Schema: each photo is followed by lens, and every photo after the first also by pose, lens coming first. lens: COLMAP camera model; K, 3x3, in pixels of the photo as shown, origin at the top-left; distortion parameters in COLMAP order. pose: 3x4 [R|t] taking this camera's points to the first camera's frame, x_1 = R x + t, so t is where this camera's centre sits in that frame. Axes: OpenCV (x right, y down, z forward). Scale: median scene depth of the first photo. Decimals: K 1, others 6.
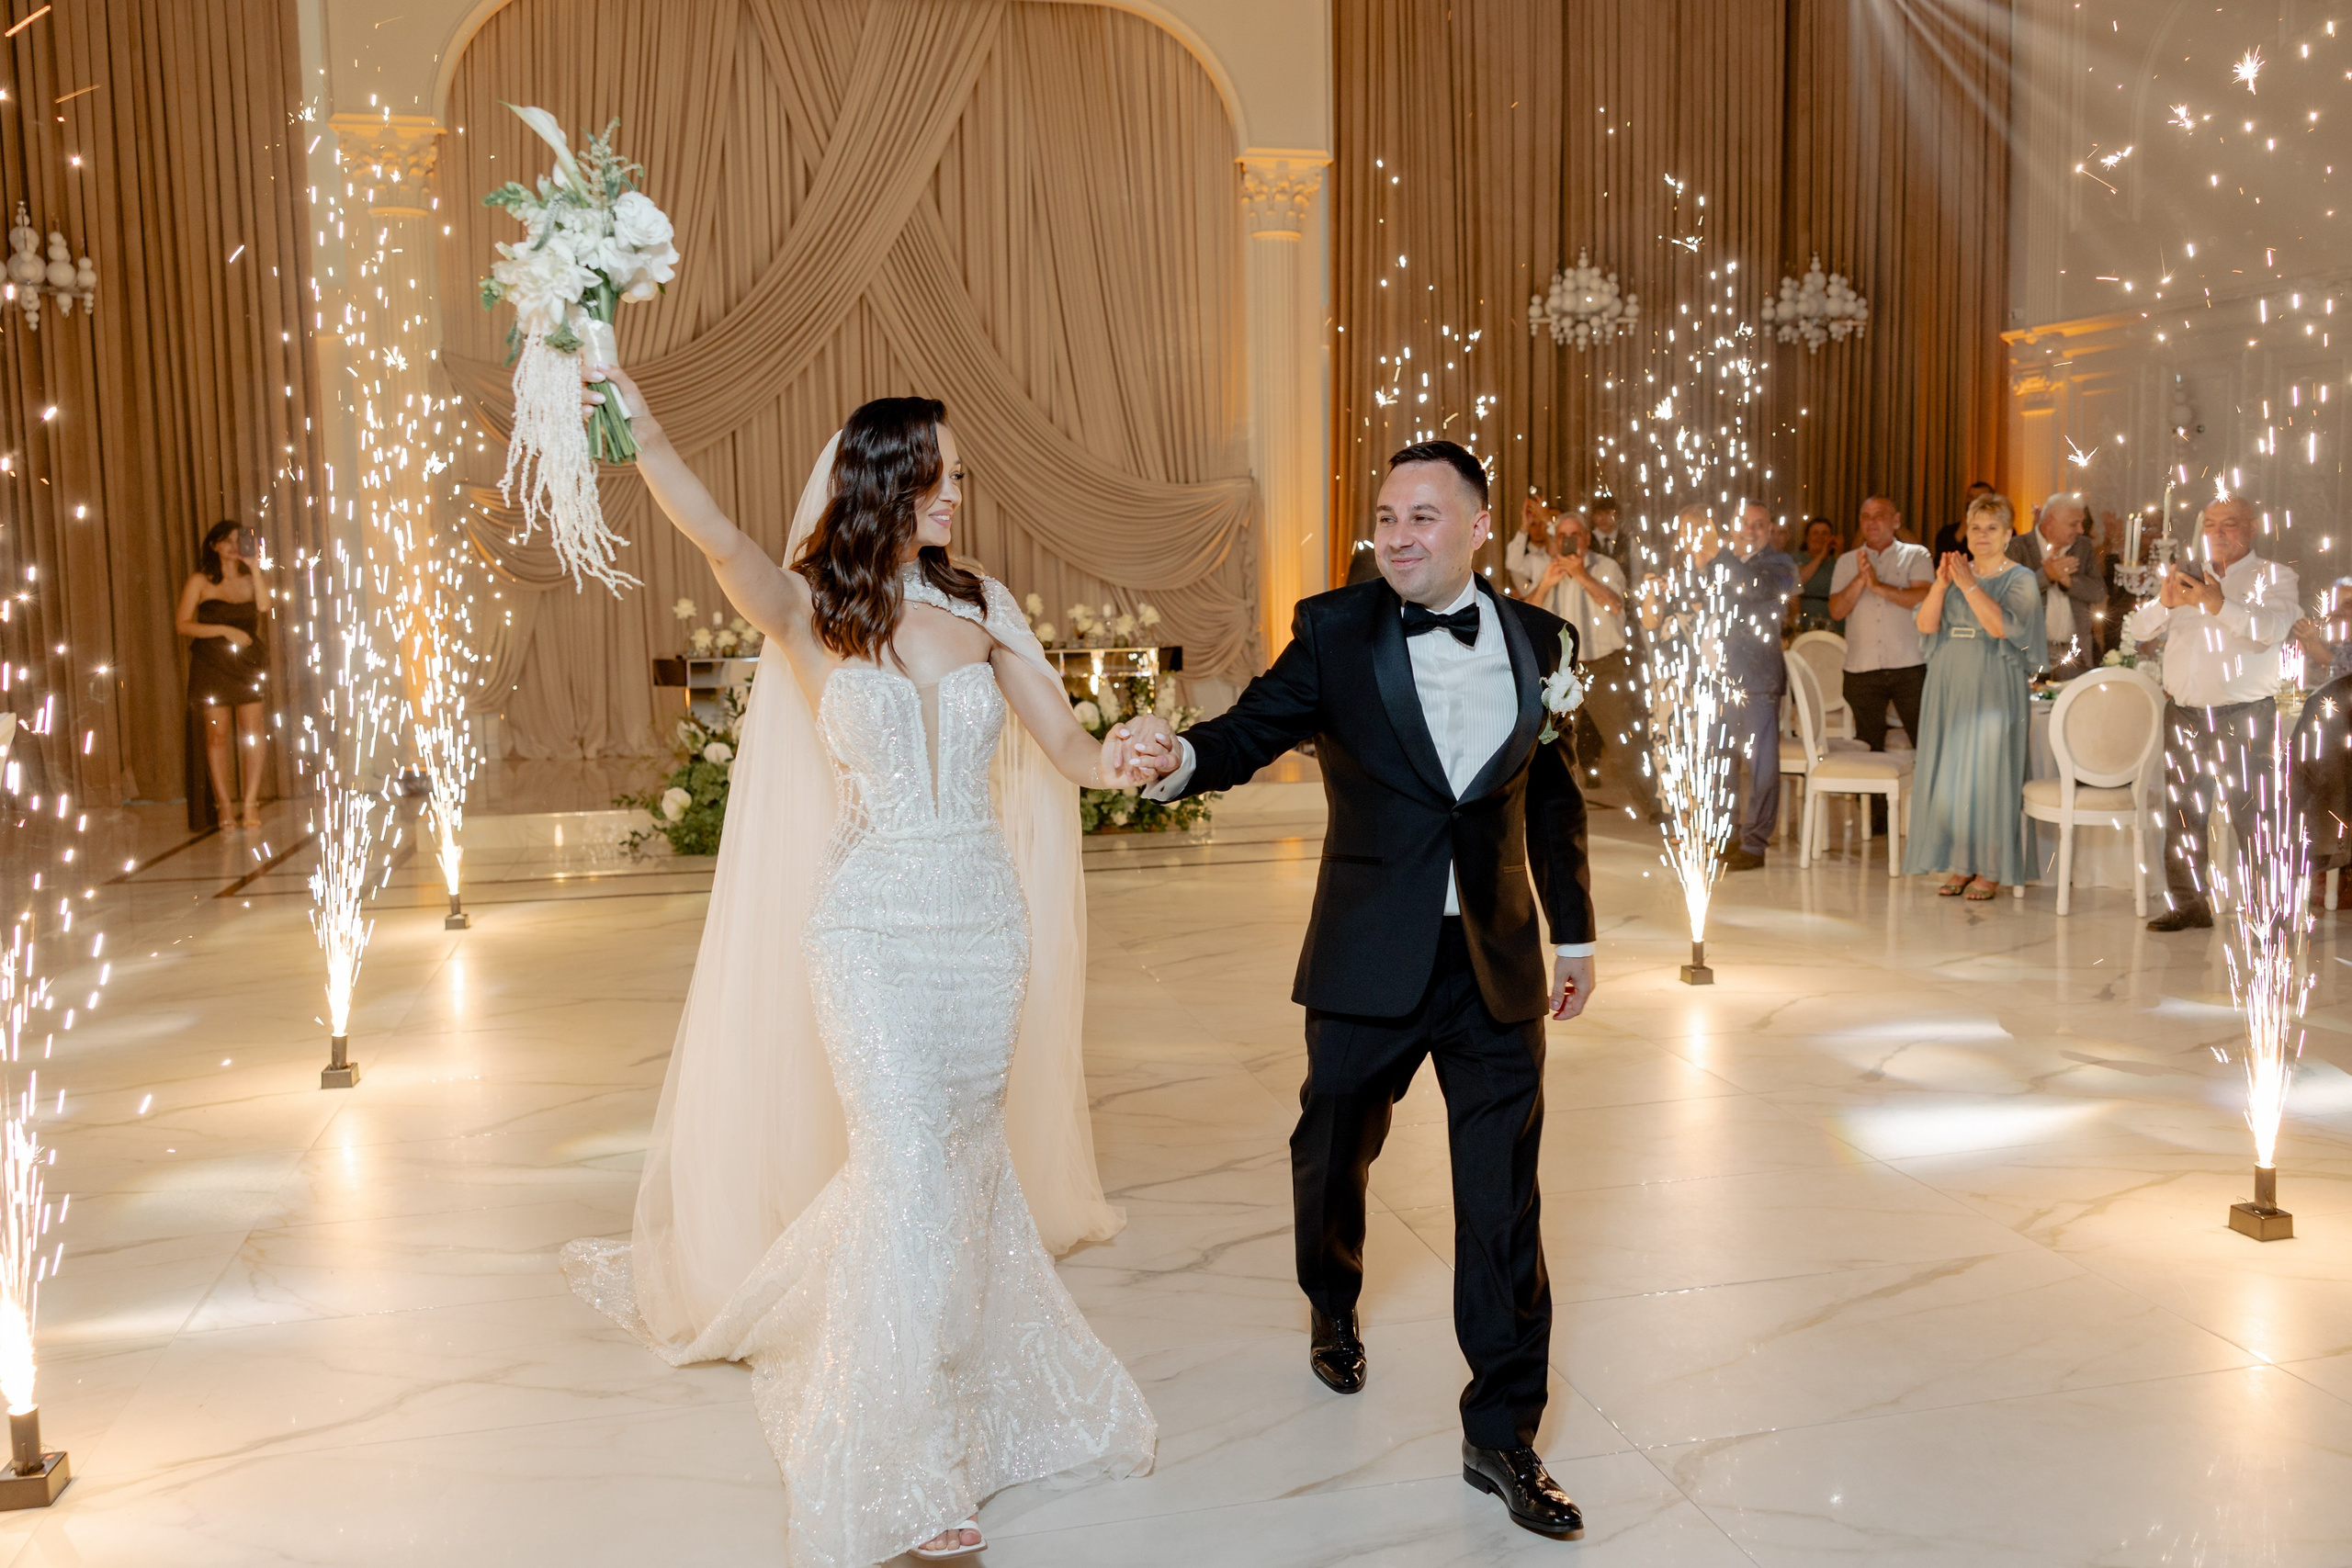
lens RADIAL K [[1976.8, 0, 1240.8], [0, 1976.8, 758.3], [0, 0, 1]] dist [0.007219, 0.000725]
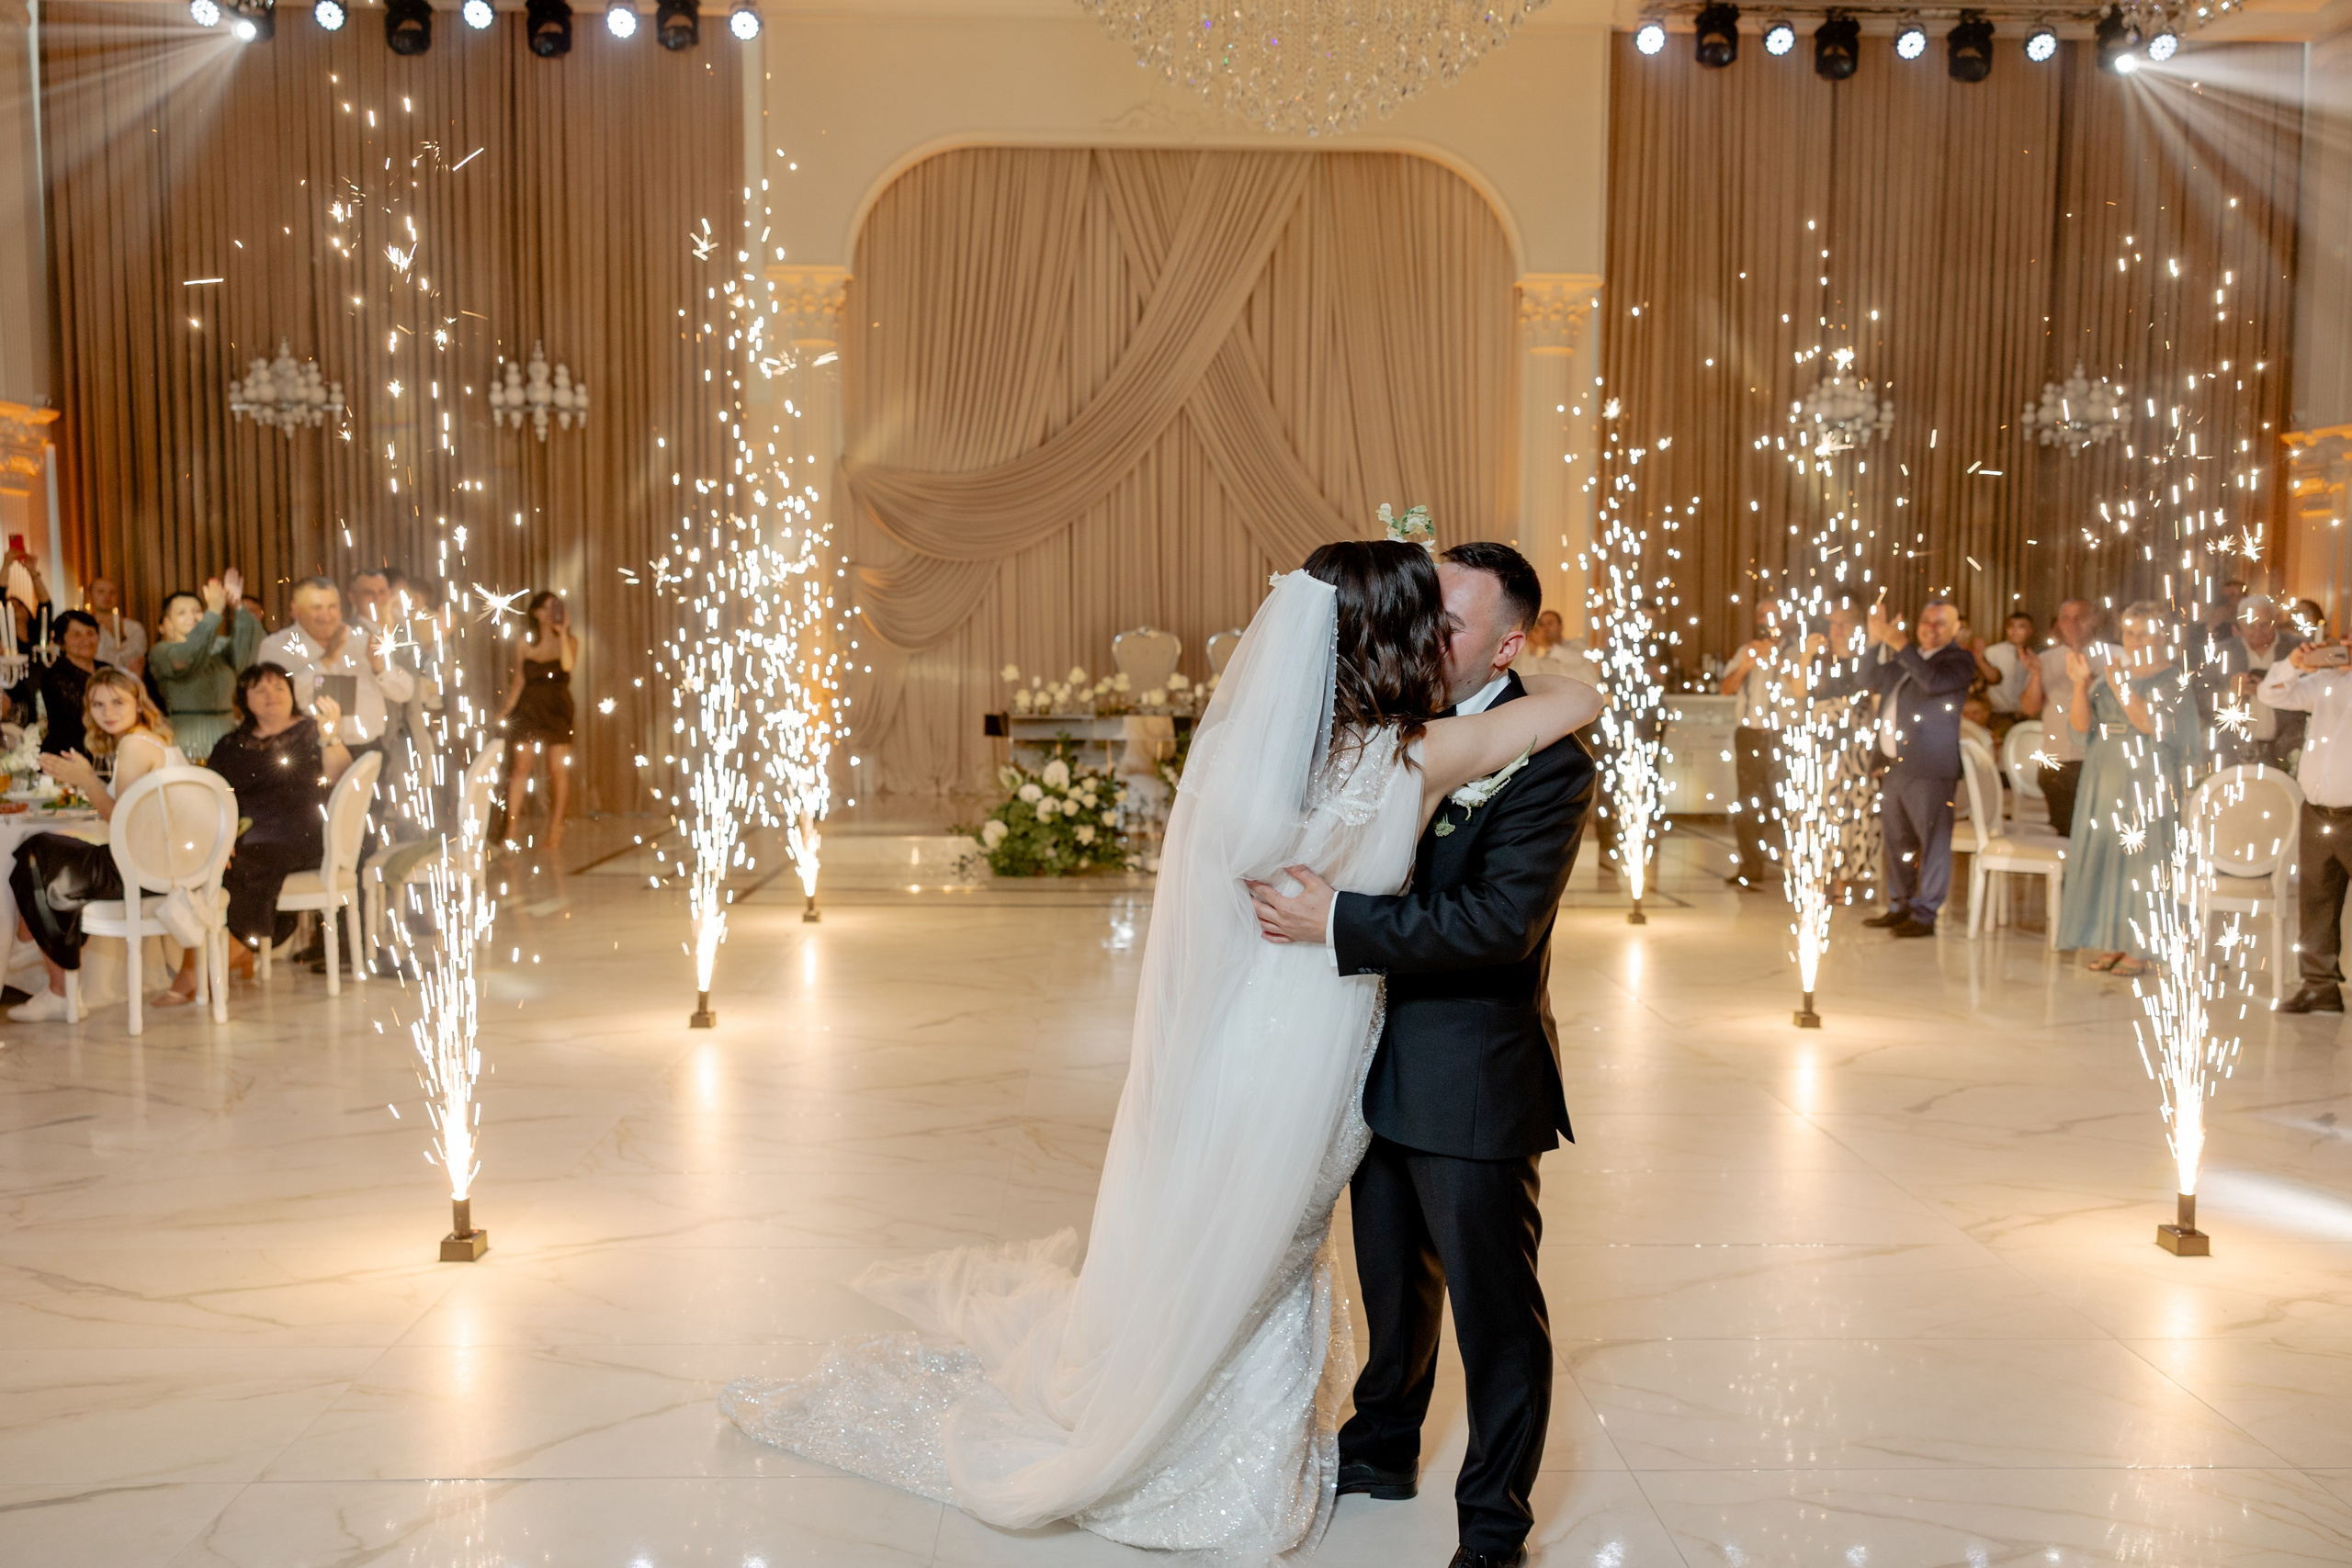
lens RADIAL K [[1884.2, 0, 1176.6], [0, 1884.2, 783.6], [0, 0, 1]] dist [0.007610, 0.000923]
pose [[0.974085, 0.039761, -0.222660, 0.062438], [-0.043620, 0.998971, -0.012442, 0.001411], [0.221936, 0.021832, 0.974817, -0.080259]]
